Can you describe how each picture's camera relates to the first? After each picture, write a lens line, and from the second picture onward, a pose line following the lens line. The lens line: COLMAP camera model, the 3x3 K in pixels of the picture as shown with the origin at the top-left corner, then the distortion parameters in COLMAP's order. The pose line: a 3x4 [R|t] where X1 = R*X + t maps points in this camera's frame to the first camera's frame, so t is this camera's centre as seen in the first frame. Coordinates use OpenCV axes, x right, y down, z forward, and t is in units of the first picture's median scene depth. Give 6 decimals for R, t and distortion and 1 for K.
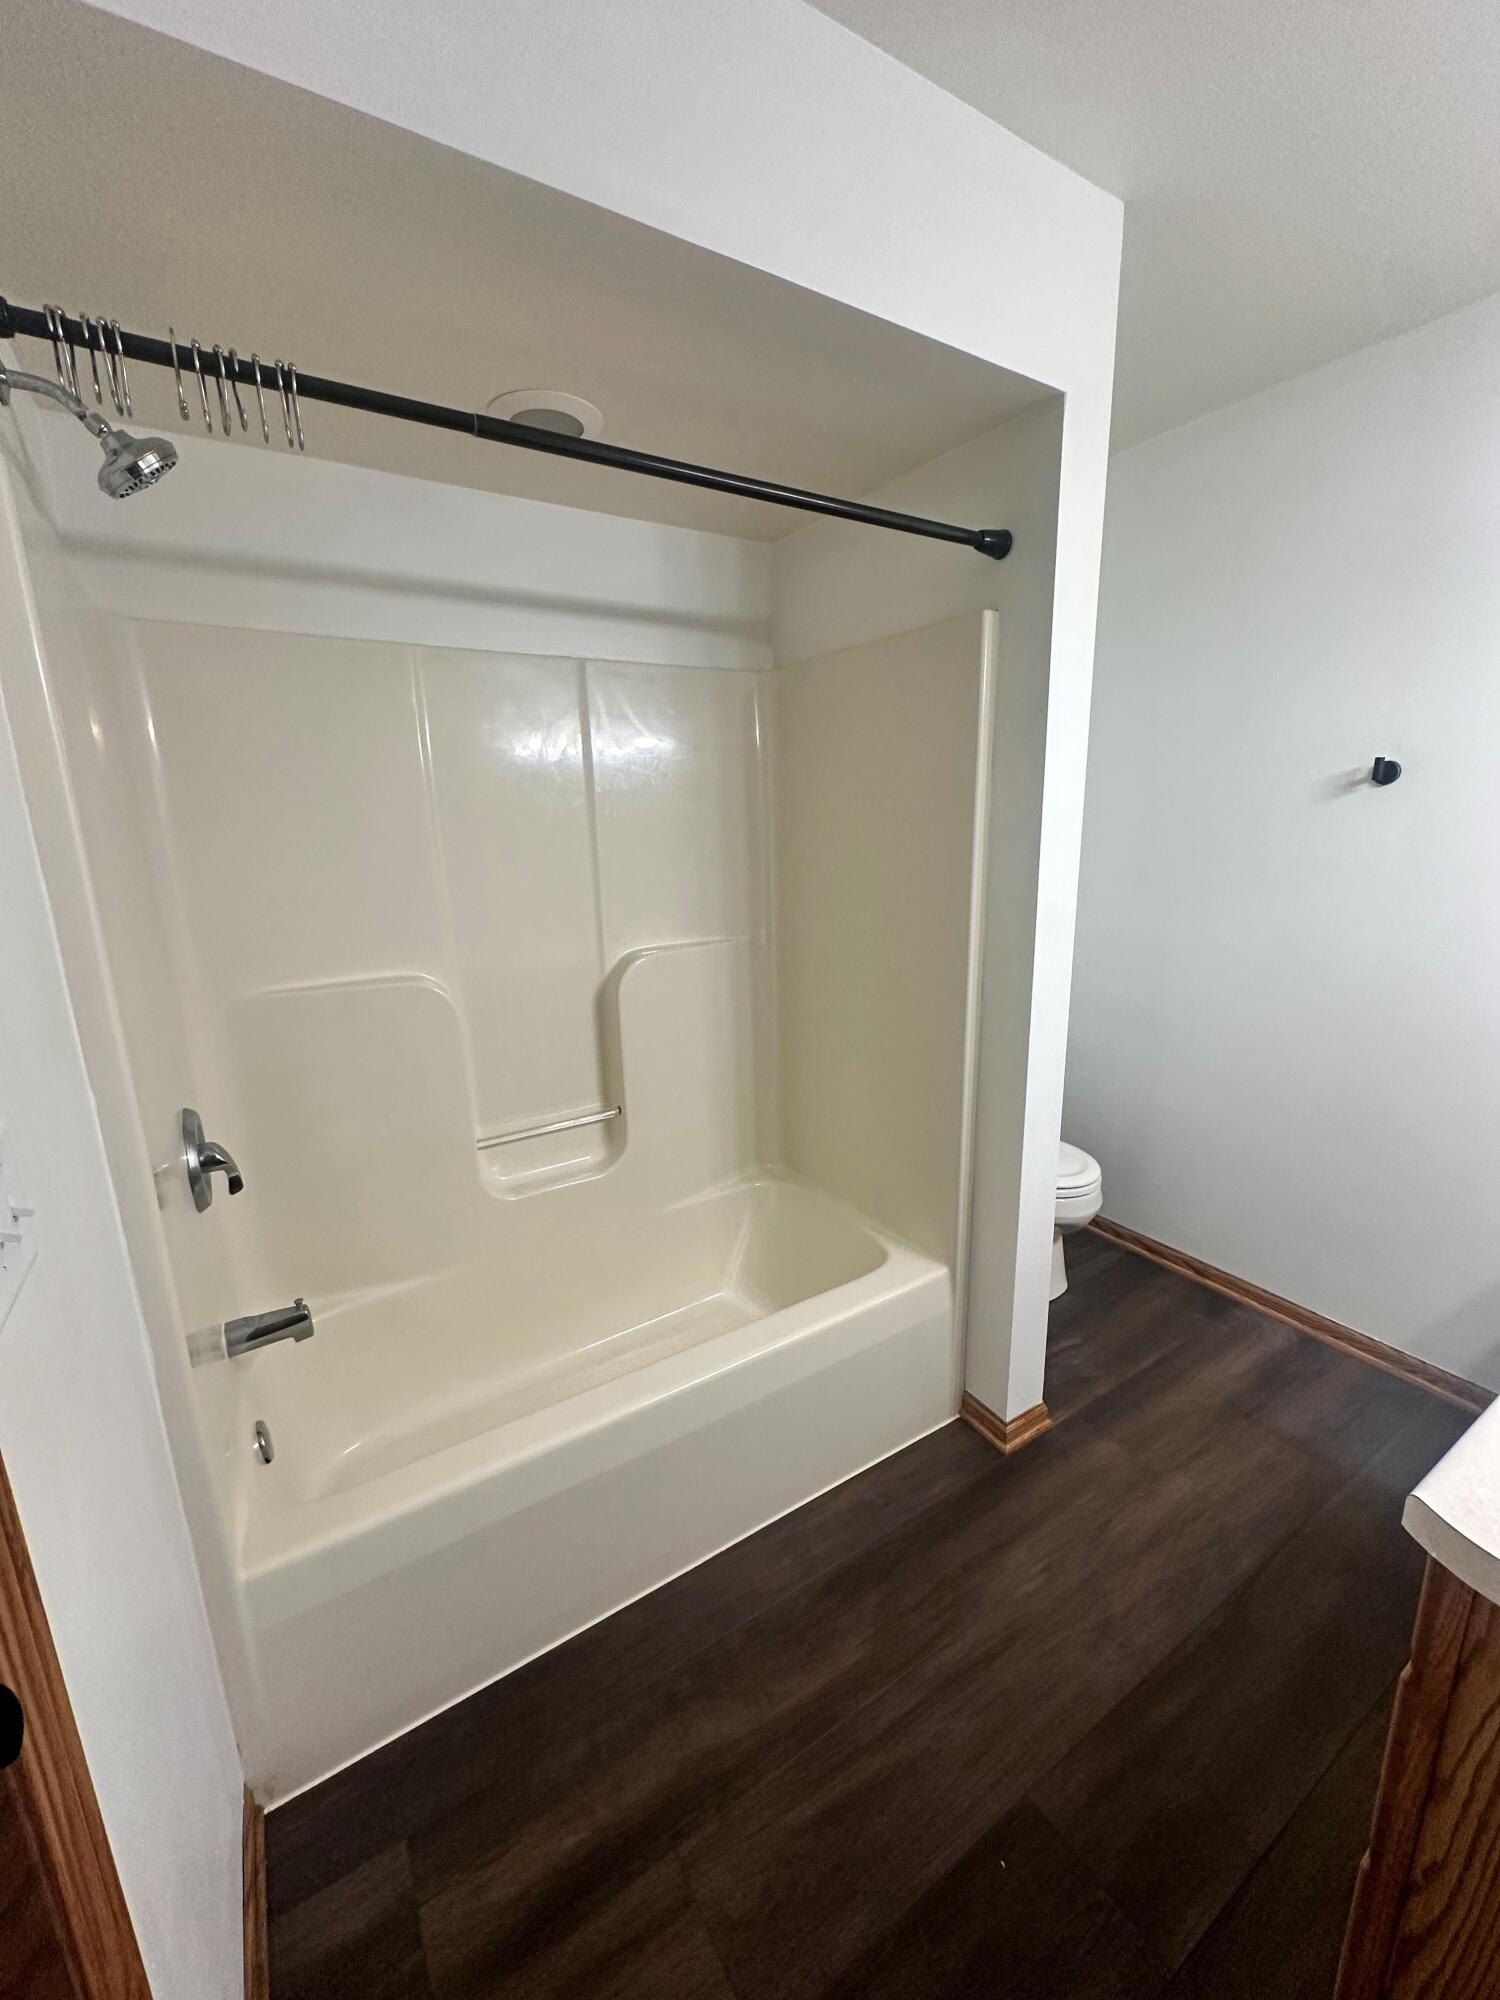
lens RADIAL K [[797.6, 0, 757.1], [0, 797.6, 1003.2], [0, 0, 1]] dist [0.000458, 0.000072]
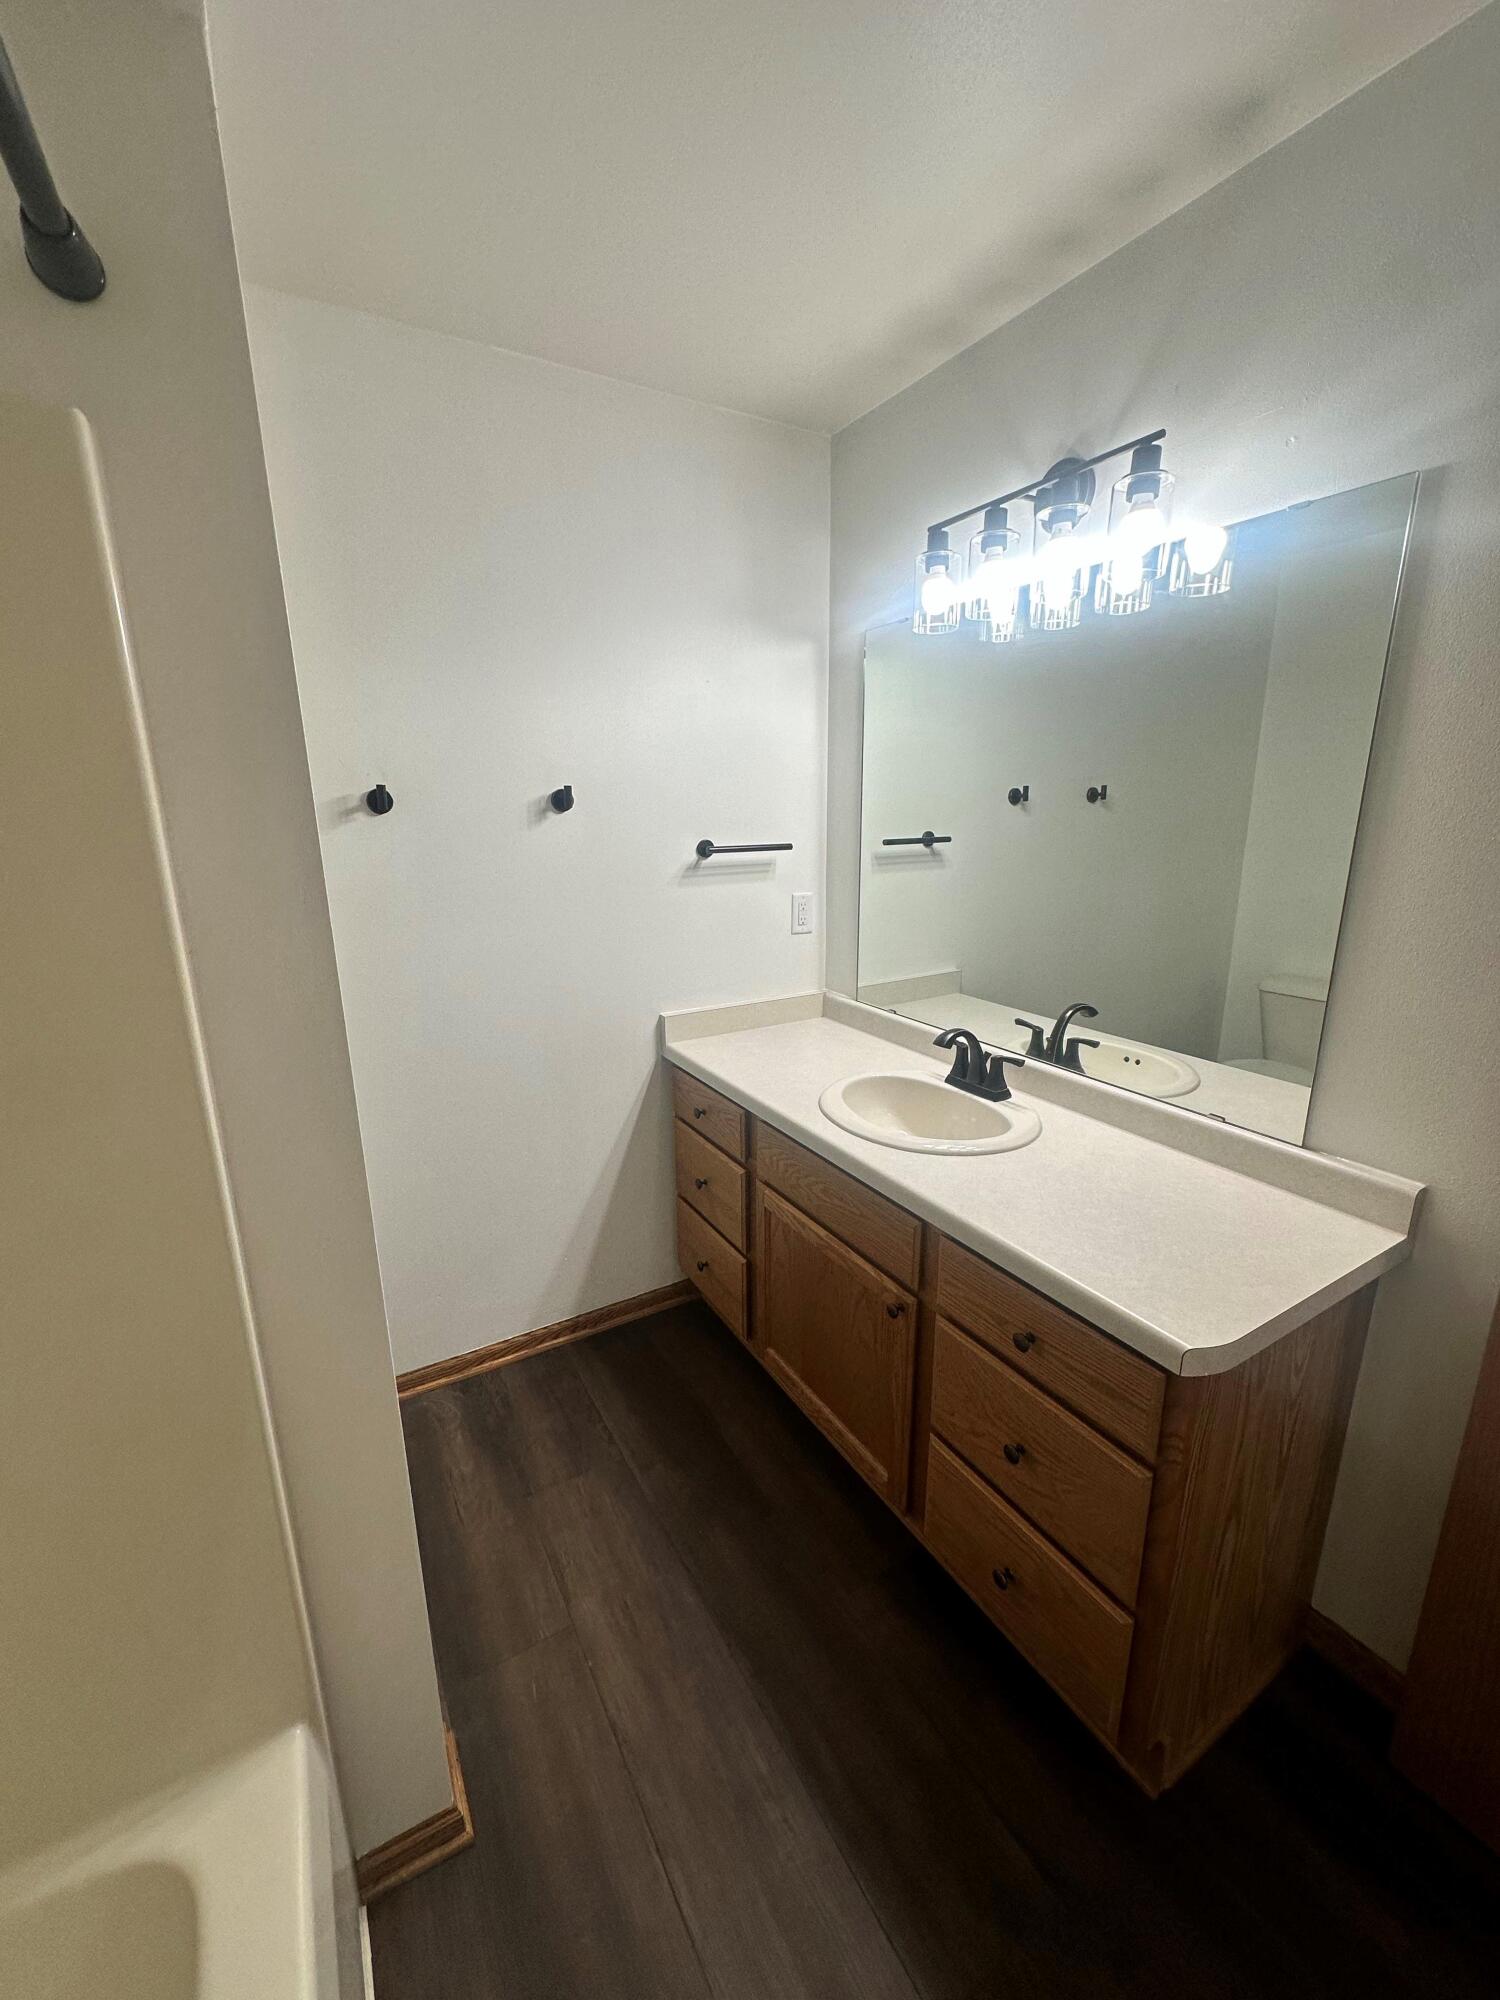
lens RADIAL K [[797.6, 0, 757.1], [0, 797.6, 1003.2], [0, 0, 1]] dist [0.000458, 0.000072]
pose [[0.028149, -0.224109, 0.974158, -0.154157], [0.233480, 0.949061, 0.211589, -0.155653], [-0.971954, 0.221490, 0.079040, 0.537914]]
